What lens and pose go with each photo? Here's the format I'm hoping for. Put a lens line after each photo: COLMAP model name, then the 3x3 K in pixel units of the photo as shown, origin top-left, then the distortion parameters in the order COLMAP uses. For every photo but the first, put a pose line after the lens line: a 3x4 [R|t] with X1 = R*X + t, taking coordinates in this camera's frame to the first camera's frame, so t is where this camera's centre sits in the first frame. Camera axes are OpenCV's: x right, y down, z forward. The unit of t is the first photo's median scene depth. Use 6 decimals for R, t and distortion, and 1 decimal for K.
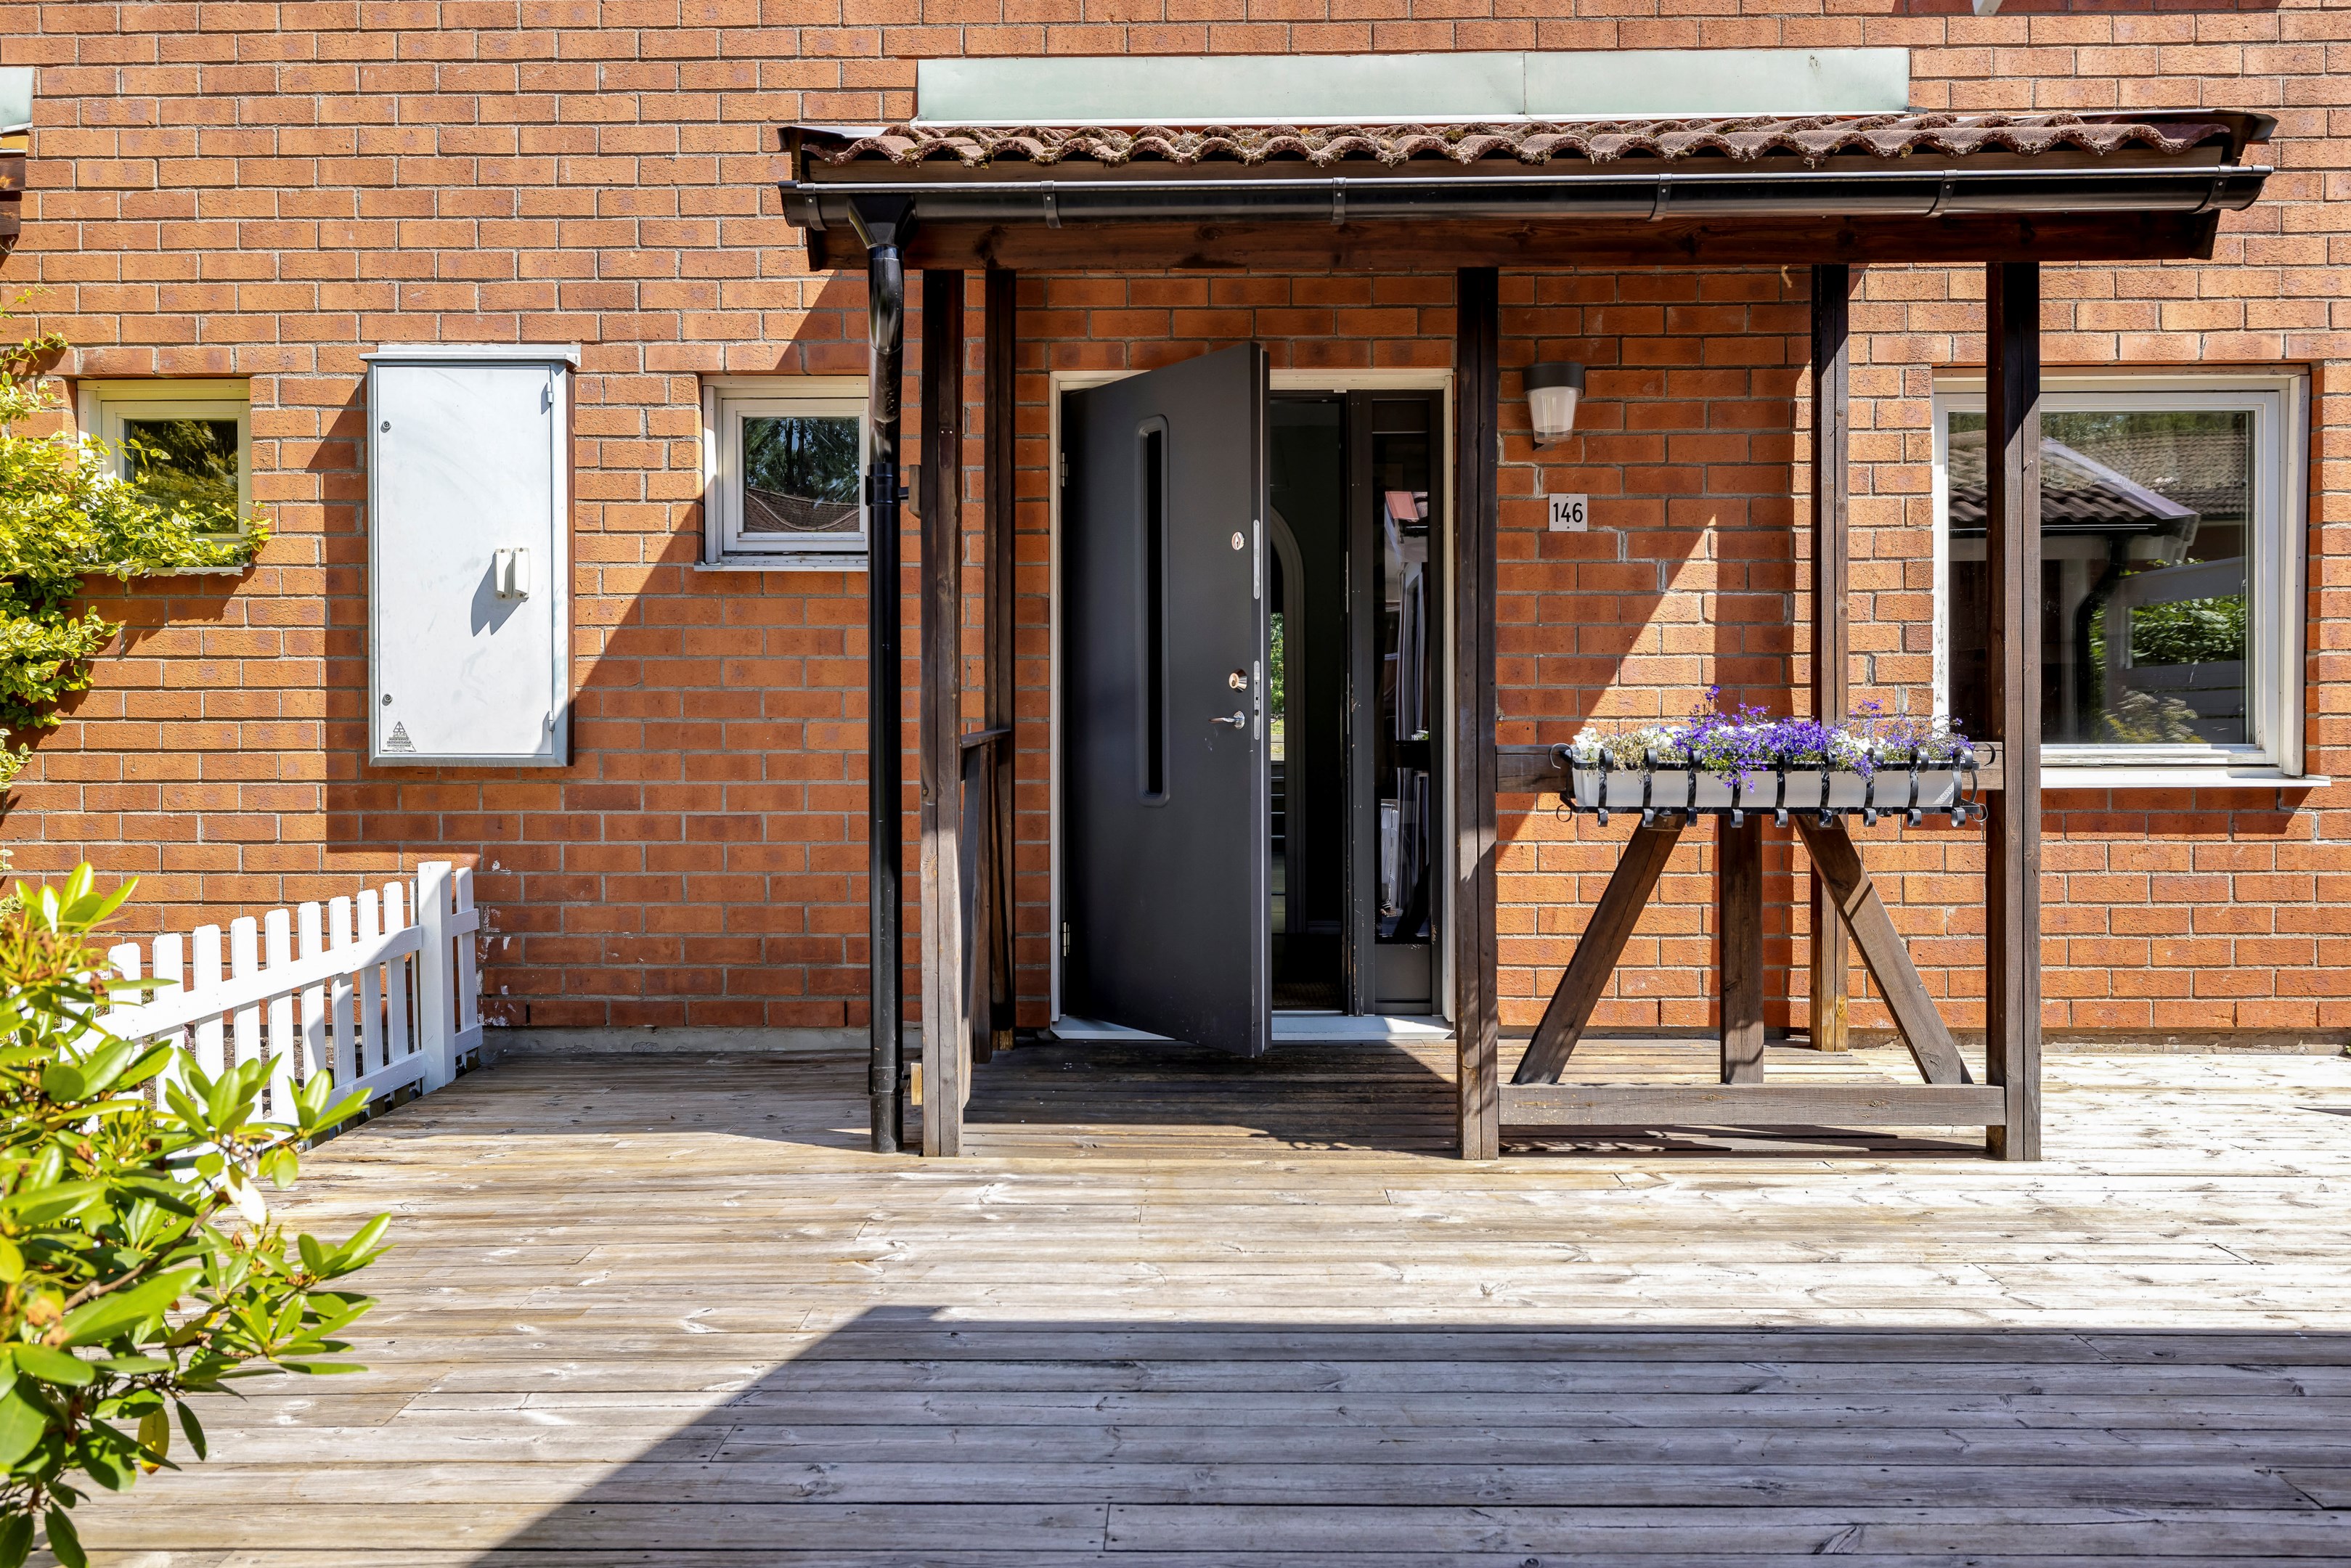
lens RADIAL K [[1611.7, 0, 1174.3], [0, 1611.7, 739.0], [0, 0, 1]] dist [-0.000458, -0.000655]
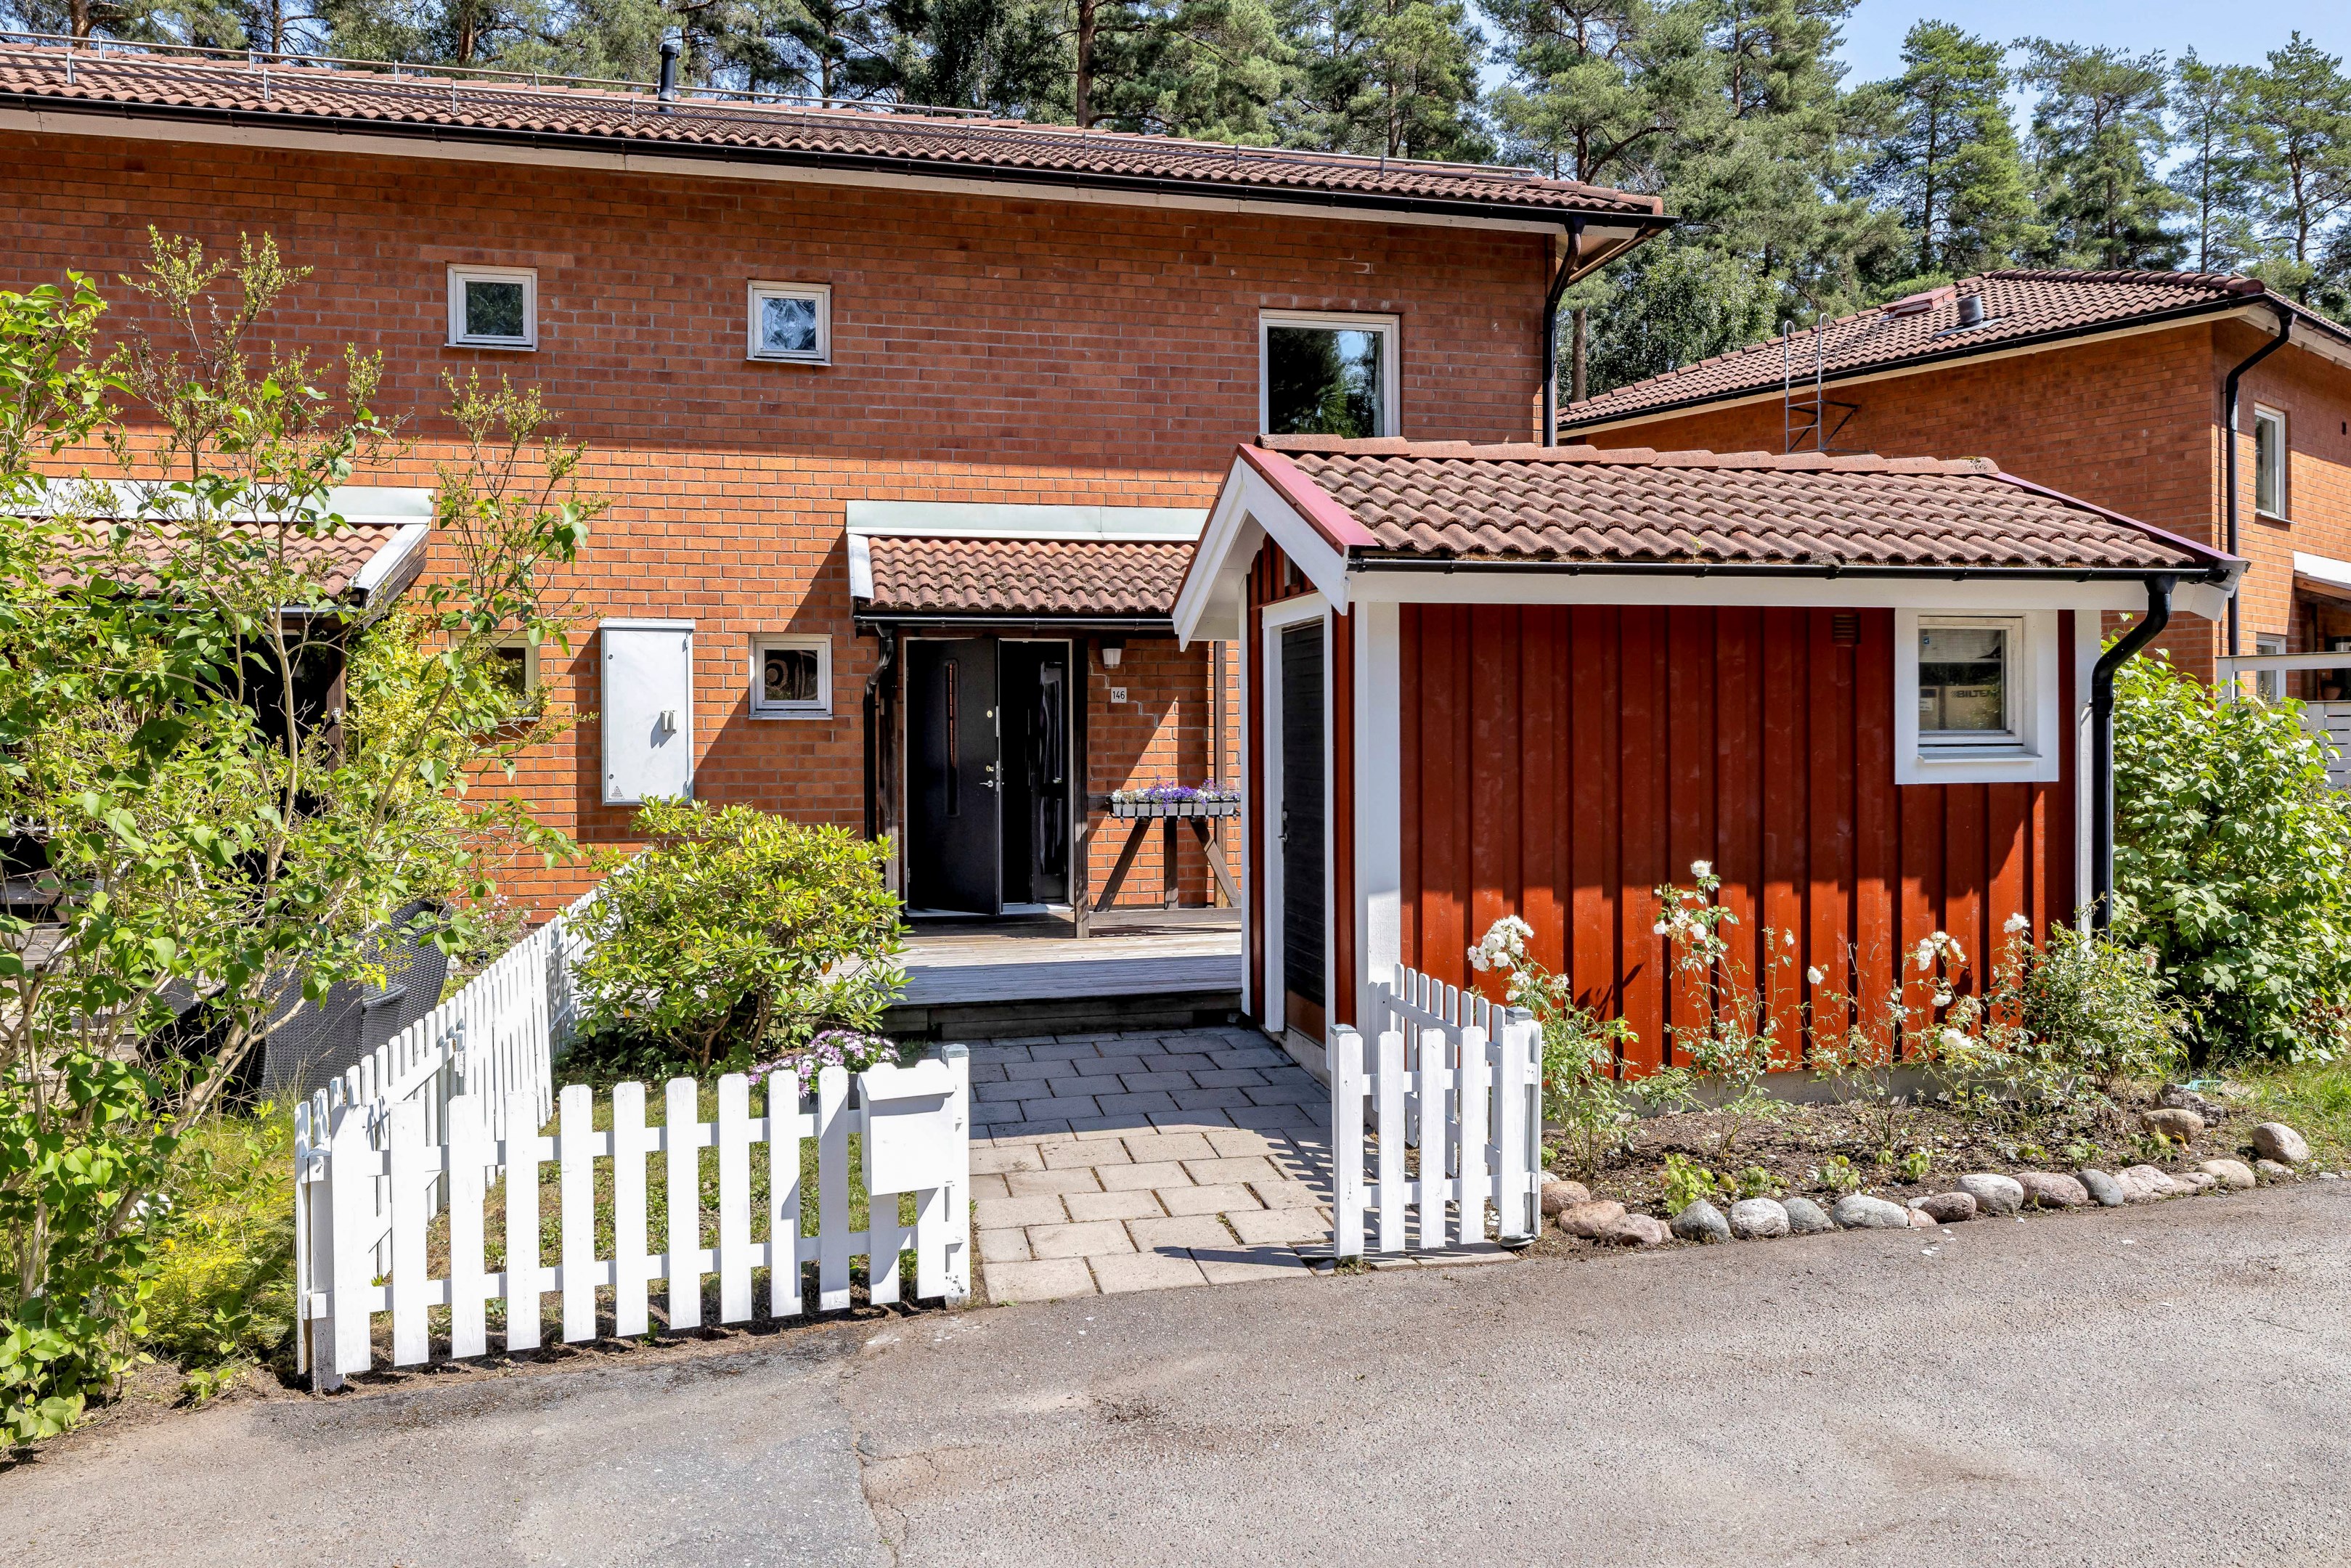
lens RADIAL K [[1611.7, 0, 1174.3], [0, 1611.7, 739.0], [0, 0, 1]] dist [-0.000458, -0.000655]
pose [[0.972133, -0.003548, 0.234405, -0.249091], [0.004153, 0.999989, -0.002089, -0.068878], [-0.234395, 0.003004, 0.972137, -1.407718]]
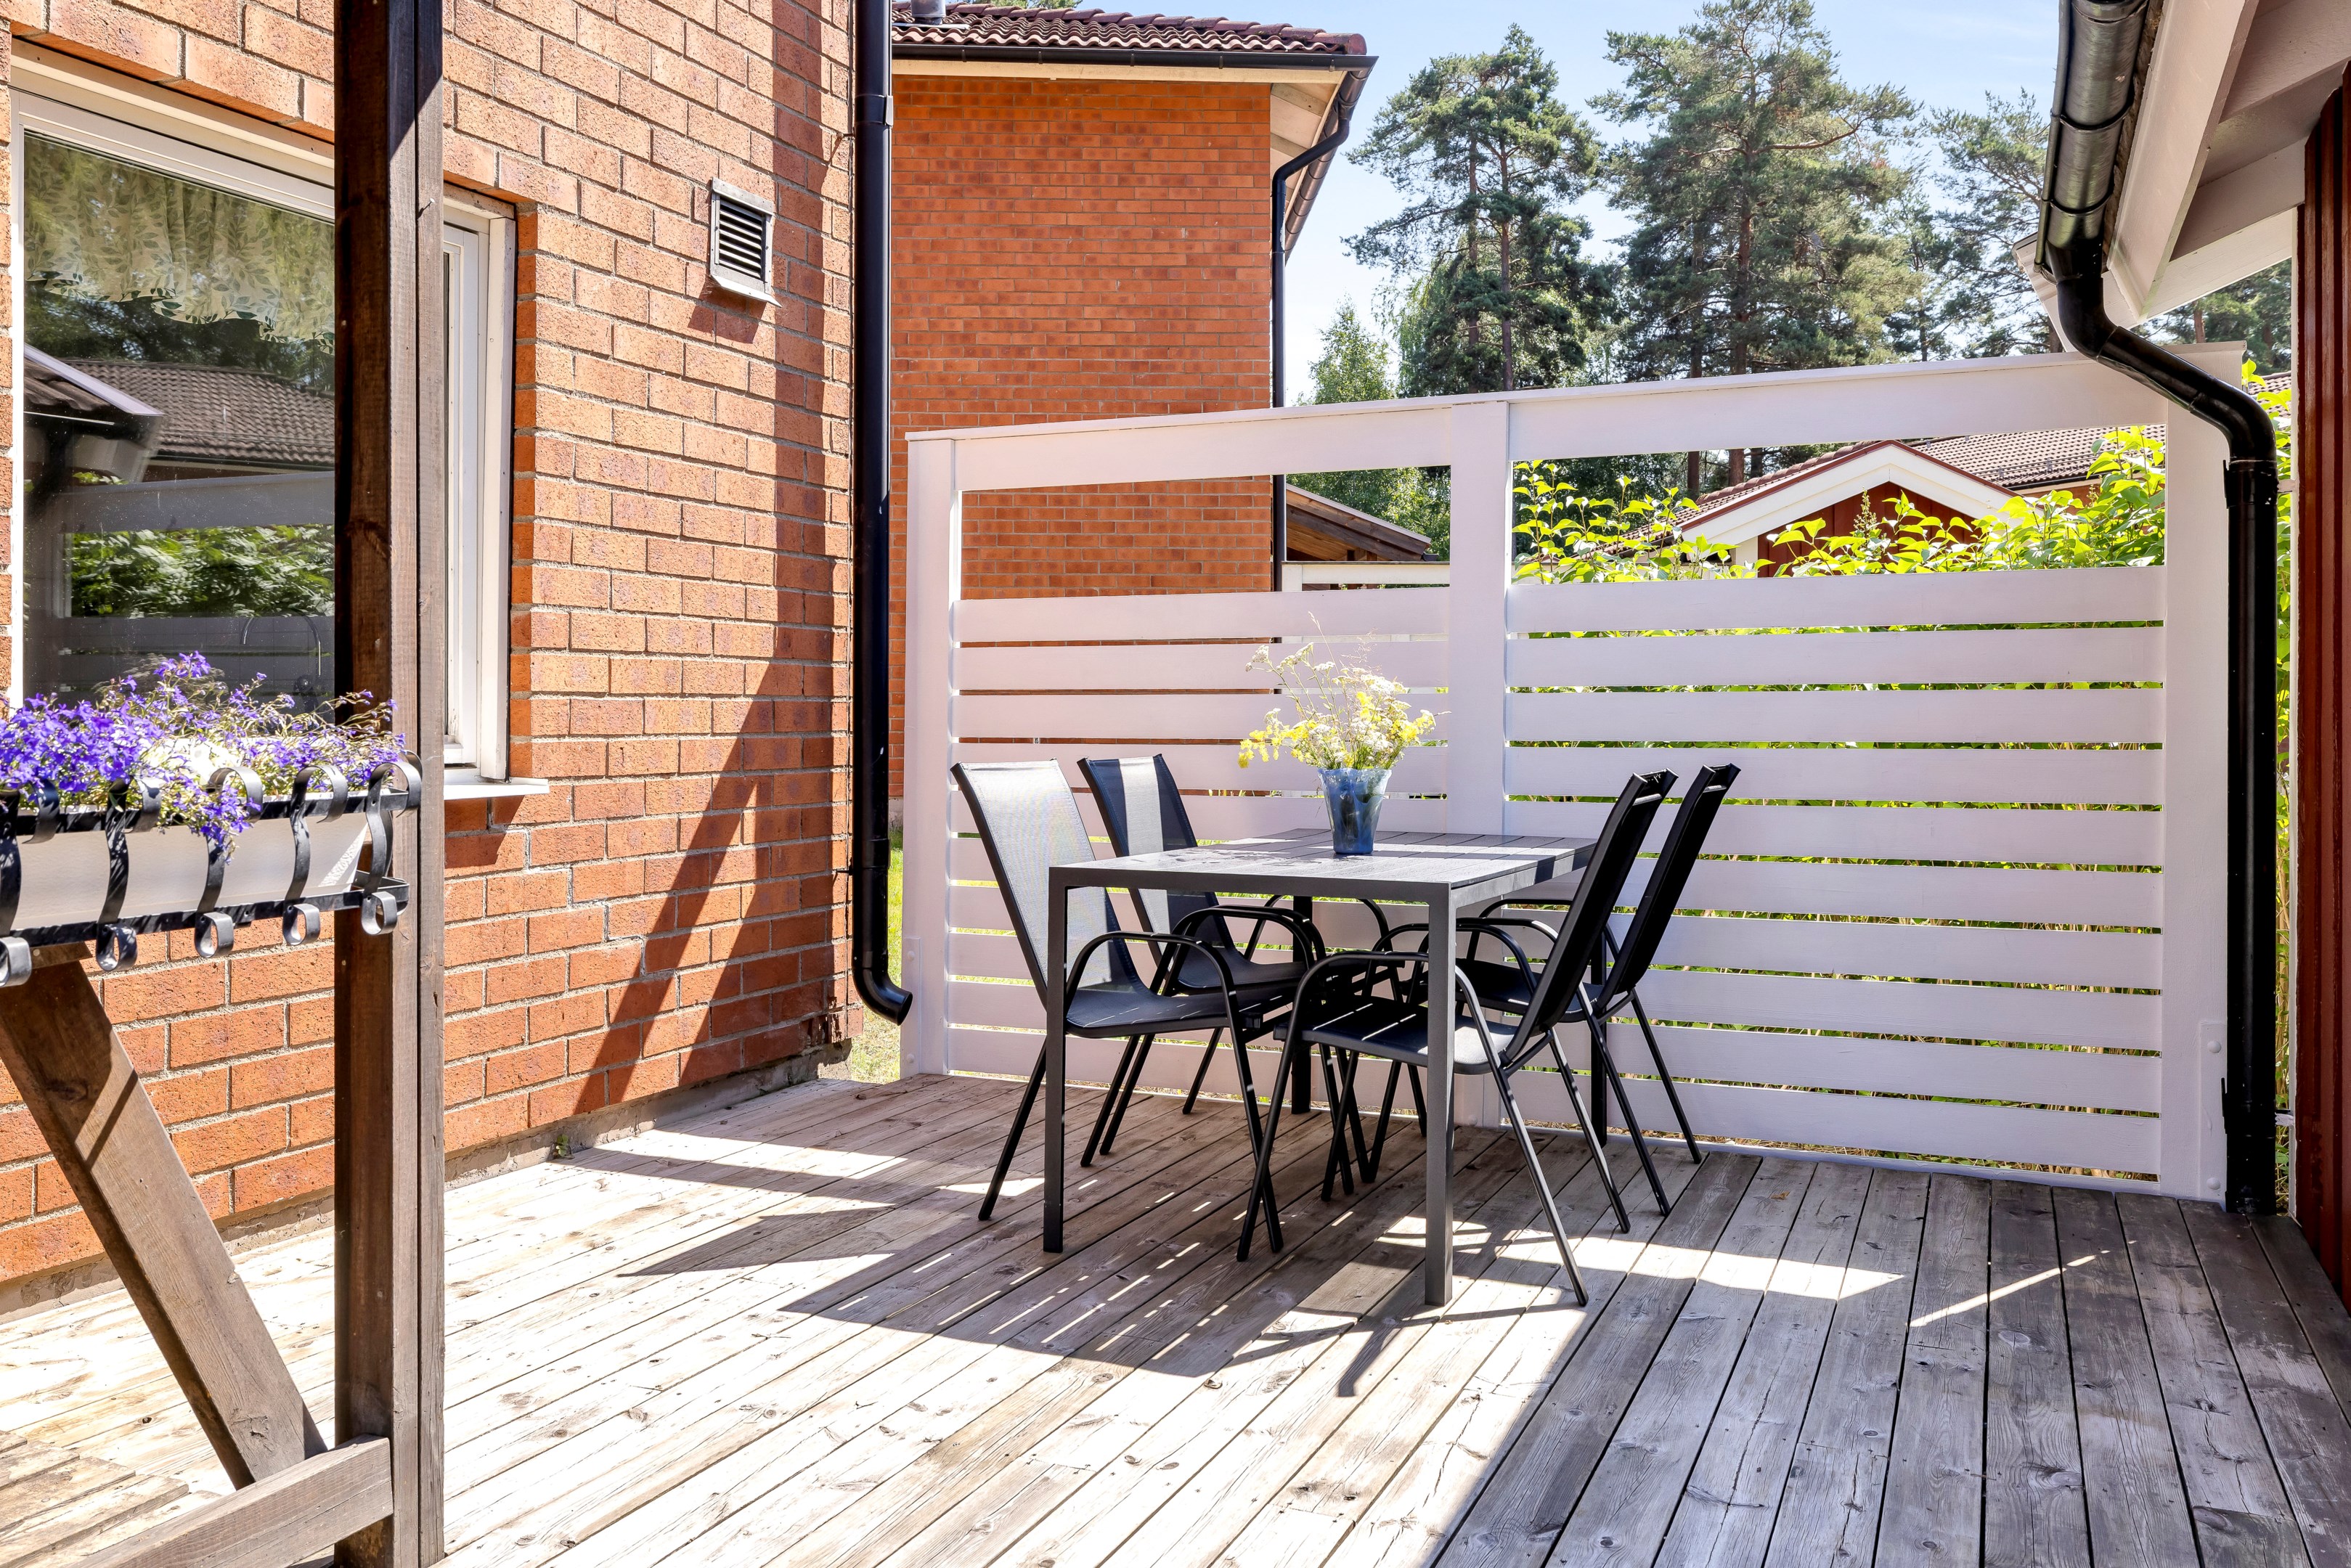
lens RADIAL K [[1848.8, 0, 1186.2], [0, 1848.8, 708.9], [0, 0, 1]] dist [-0.002231, 0.003442]
pose [[0.379848, 0.003921, 0.925041, 0.058339], [-0.002627, 0.999992, -0.003159, -0.006574], [-0.925045, -0.001230, 0.379855, 0.416151]]
